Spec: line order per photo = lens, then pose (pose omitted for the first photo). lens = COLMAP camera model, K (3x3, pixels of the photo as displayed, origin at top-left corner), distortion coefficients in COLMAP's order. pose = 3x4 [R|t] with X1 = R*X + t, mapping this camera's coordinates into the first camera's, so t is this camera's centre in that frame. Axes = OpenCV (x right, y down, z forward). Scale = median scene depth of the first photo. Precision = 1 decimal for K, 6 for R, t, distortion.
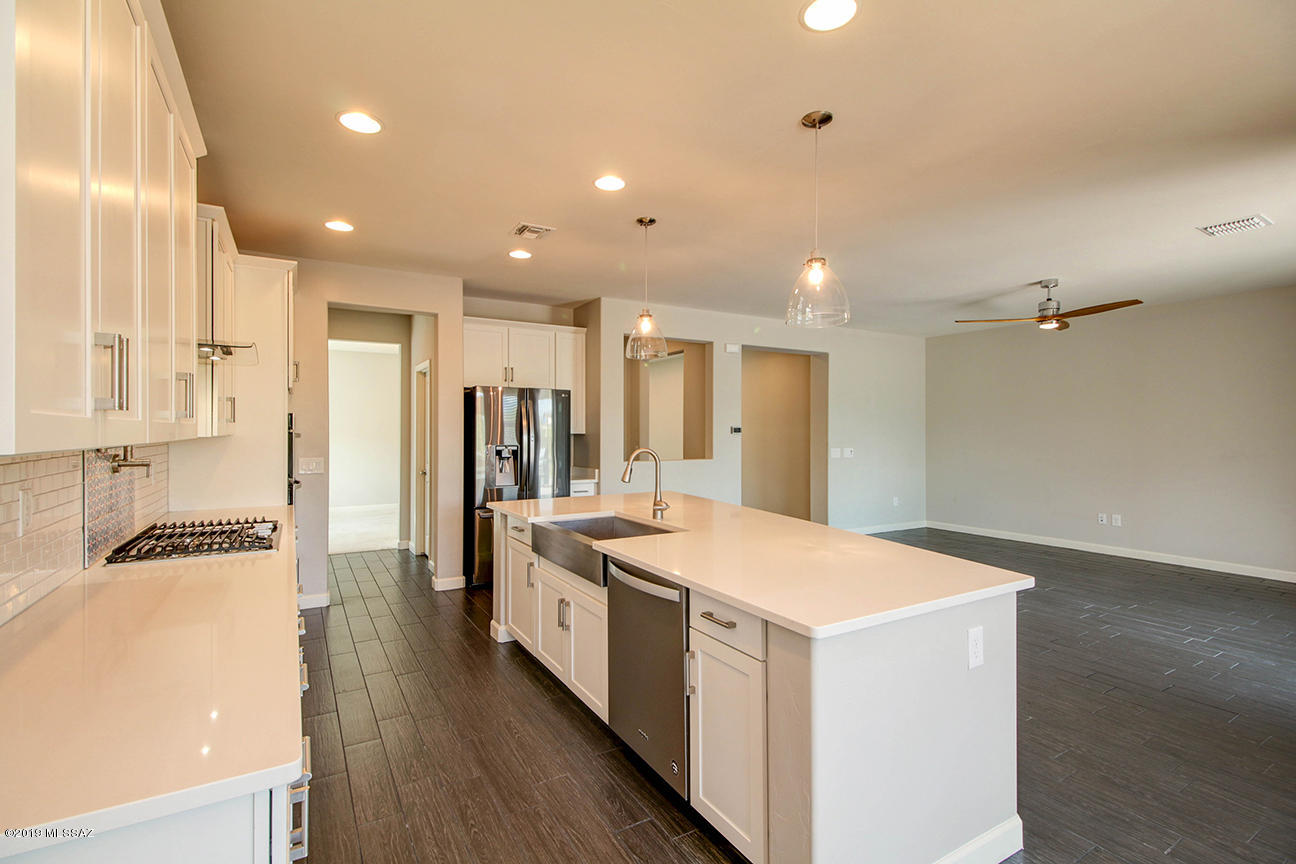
lens RADIAL K [[592.3, 0, 647.8], [0, 592.3, 429.5], [0, 0, 1]] dist [0.004987, -0.003658]
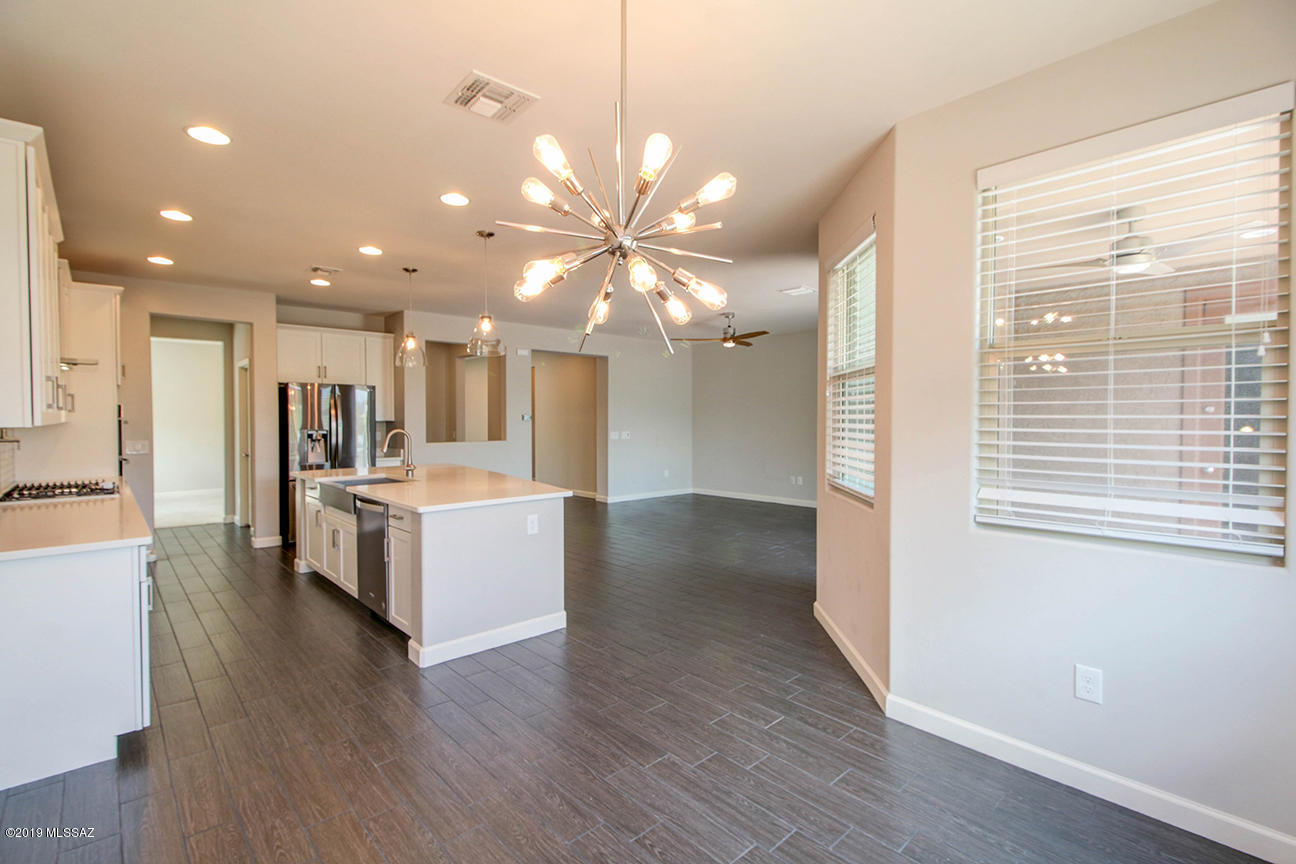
lens RADIAL K [[592.3, 0, 650.9], [0, 592.3, 428.6], [0, 0, 1]] dist [0.004987, -0.003658]
pose [[0.977771, -0.006514, 0.209577, 0.187303], [0.002543, 0.999812, 0.019212, 0.001296], [-0.209663, -0.018252, 0.977603, -0.368290]]
